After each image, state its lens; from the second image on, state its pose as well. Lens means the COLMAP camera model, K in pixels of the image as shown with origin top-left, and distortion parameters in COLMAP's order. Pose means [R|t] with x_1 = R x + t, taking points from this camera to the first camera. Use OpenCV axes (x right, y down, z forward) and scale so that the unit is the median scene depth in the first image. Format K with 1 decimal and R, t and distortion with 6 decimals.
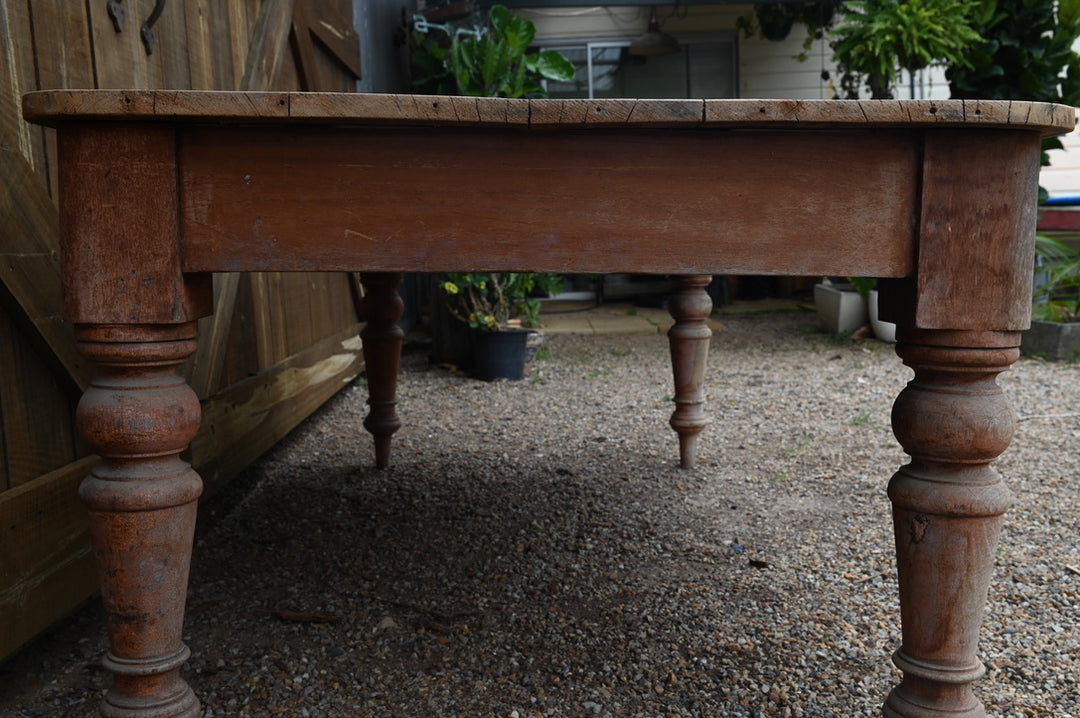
lens RADIAL K [[1110.2, 0, 539.8], [0, 1110.2, 356.7], [0, 0, 1]] dist [-0.000544, 0.000000]
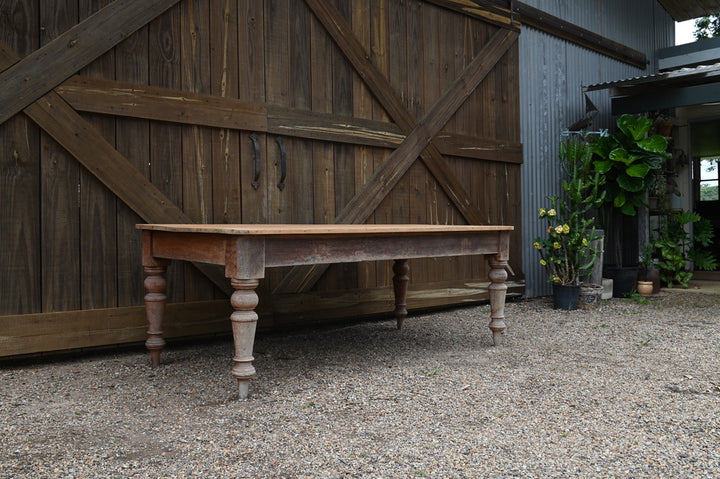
lens RADIAL K [[680.9, 0, 361.8], [0, 680.9, 235.9], [0, 0, 1]] dist [-0.034039, 0.000000]
pose [[0.679558, 0.023566, -0.733243, 1.968452], [-0.083519, 0.995471, -0.045410, -0.081103], [0.728852, 0.092099, 0.678448, -0.347714]]
